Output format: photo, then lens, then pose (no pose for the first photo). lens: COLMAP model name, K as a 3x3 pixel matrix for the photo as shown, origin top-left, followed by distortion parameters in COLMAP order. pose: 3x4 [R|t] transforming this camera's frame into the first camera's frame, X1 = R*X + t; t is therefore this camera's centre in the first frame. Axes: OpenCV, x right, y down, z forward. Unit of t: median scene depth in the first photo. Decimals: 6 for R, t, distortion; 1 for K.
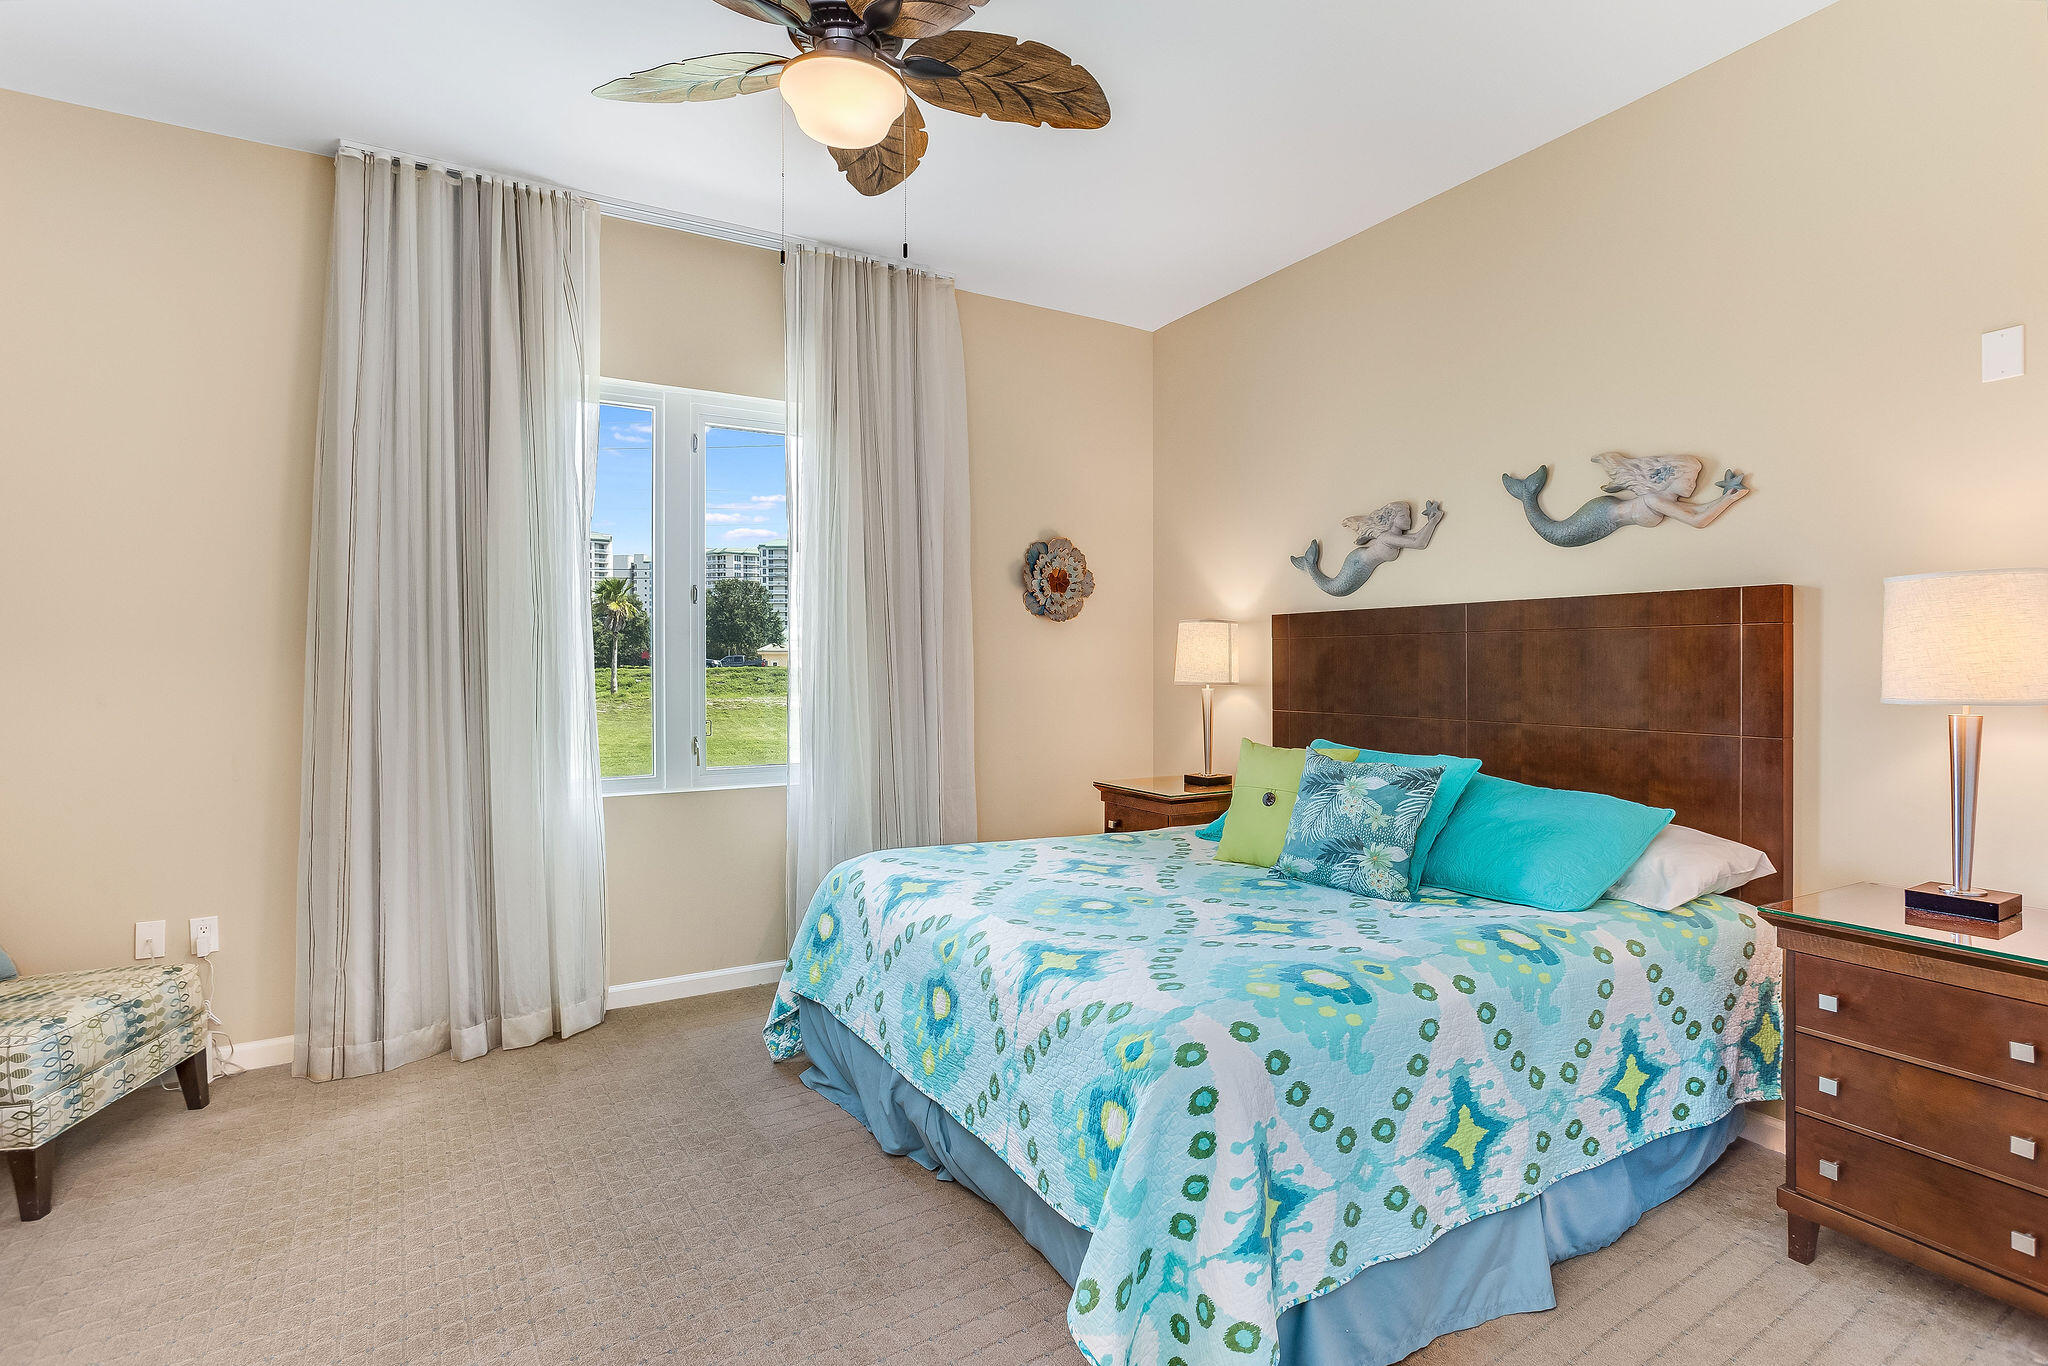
lens RADIAL K [[1006.2, 0, 1024.0], [0, 1006.2, 683.0], [0, 0, 1]] dist [-0.000270, 0.000076]
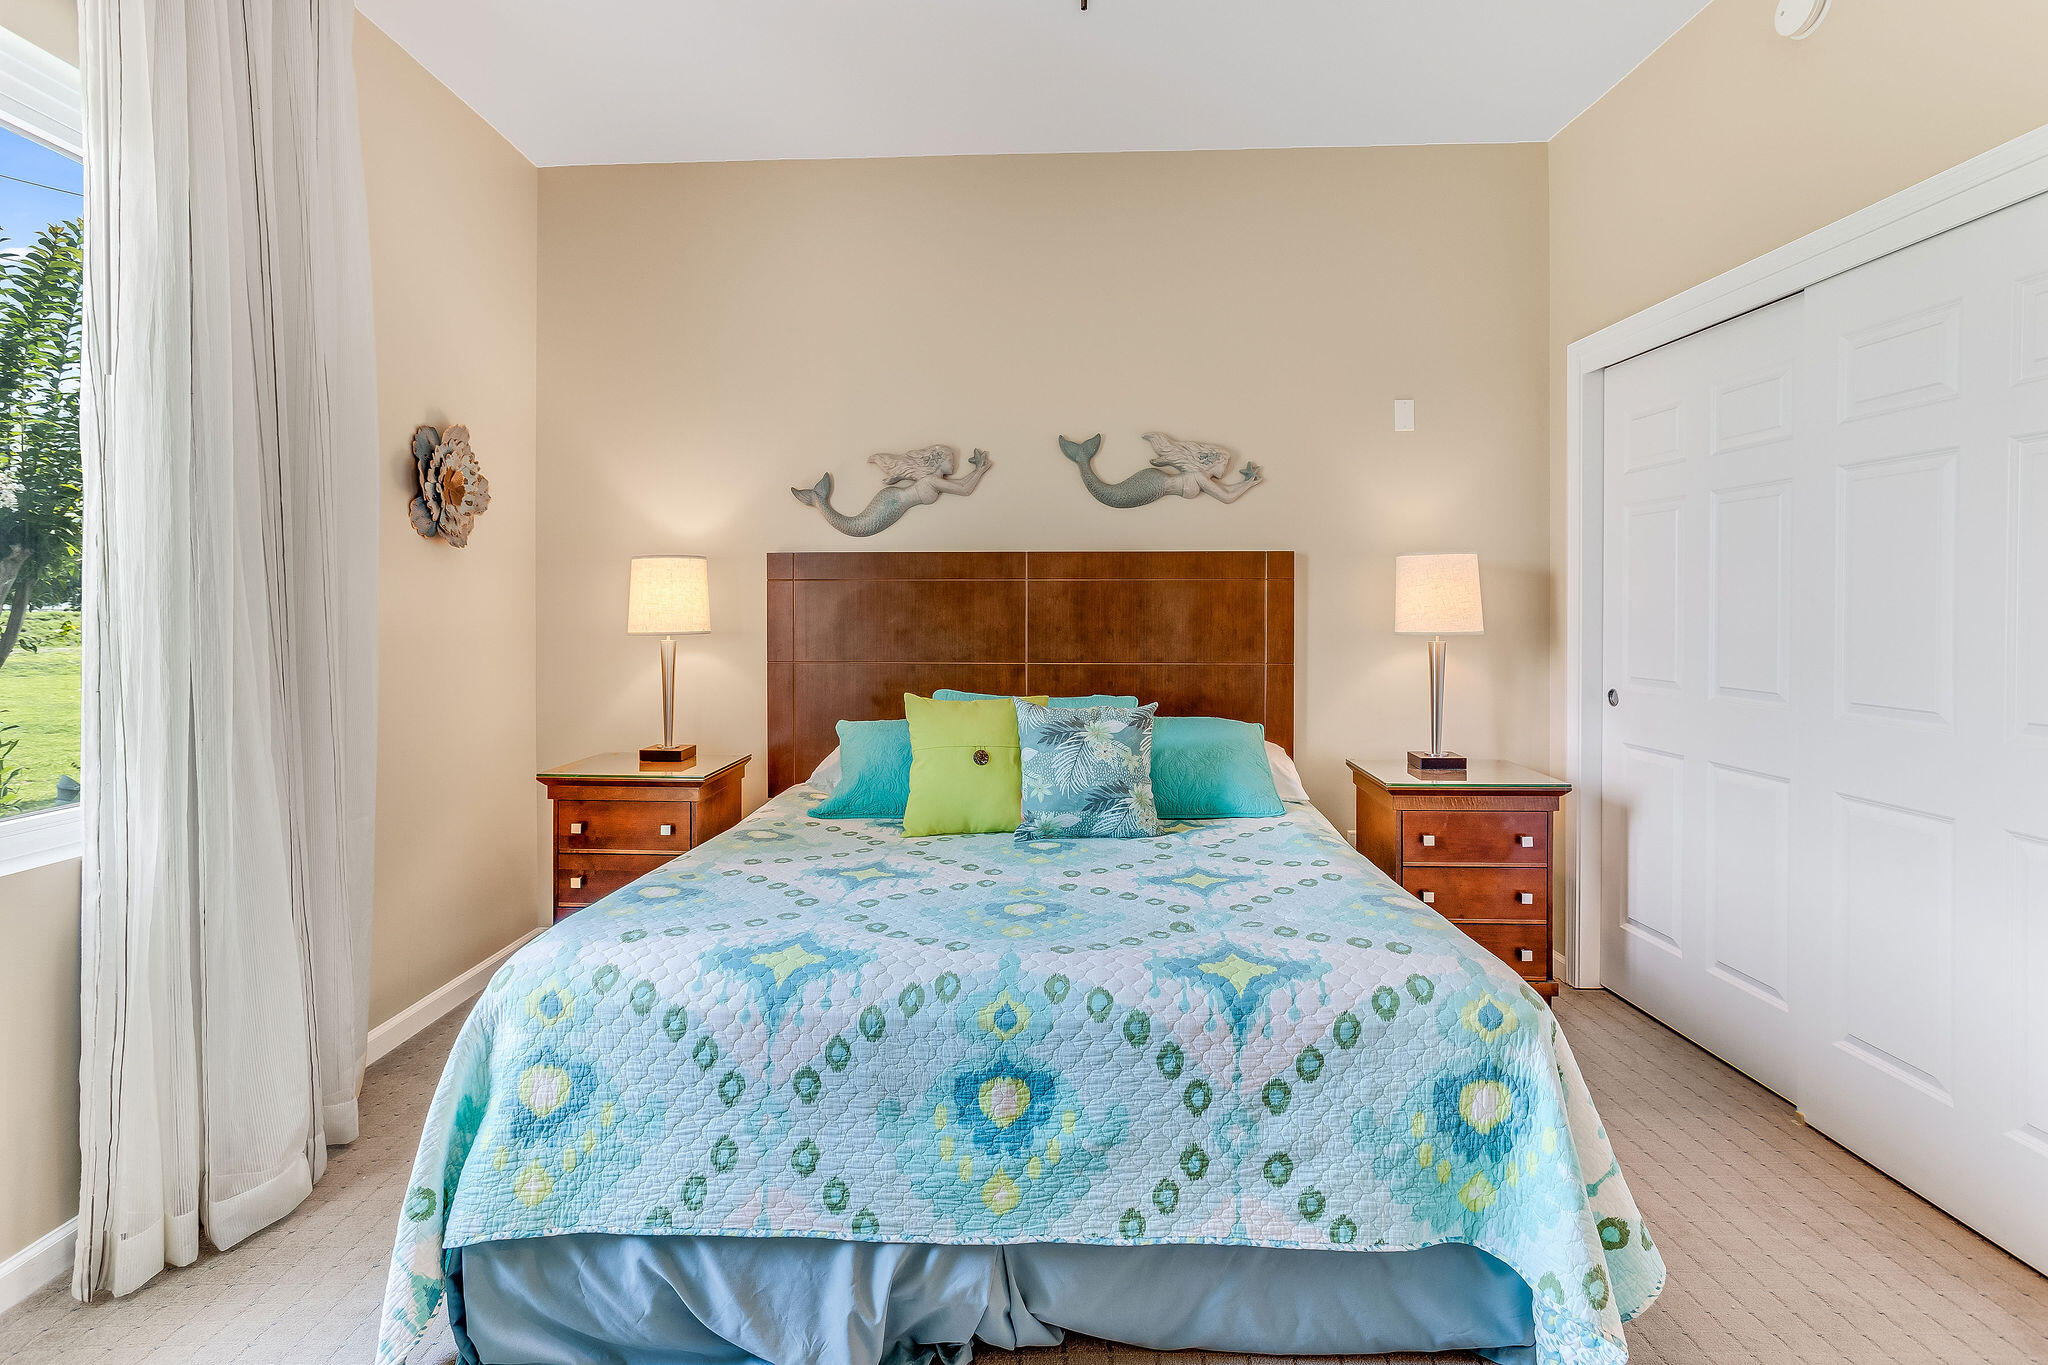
lens RADIAL K [[1022.1, 0, 1021.5], [0, 1022.1, 608.4], [0, 0, 1]] dist [-0.024027, 0.024887]
pose [[0.535840, 0.000655, 0.844319, -0.541468], [0.017692, 0.999771, -0.012004, -0.007972], [-0.844134, 0.021370, 0.535706, 0.496577]]
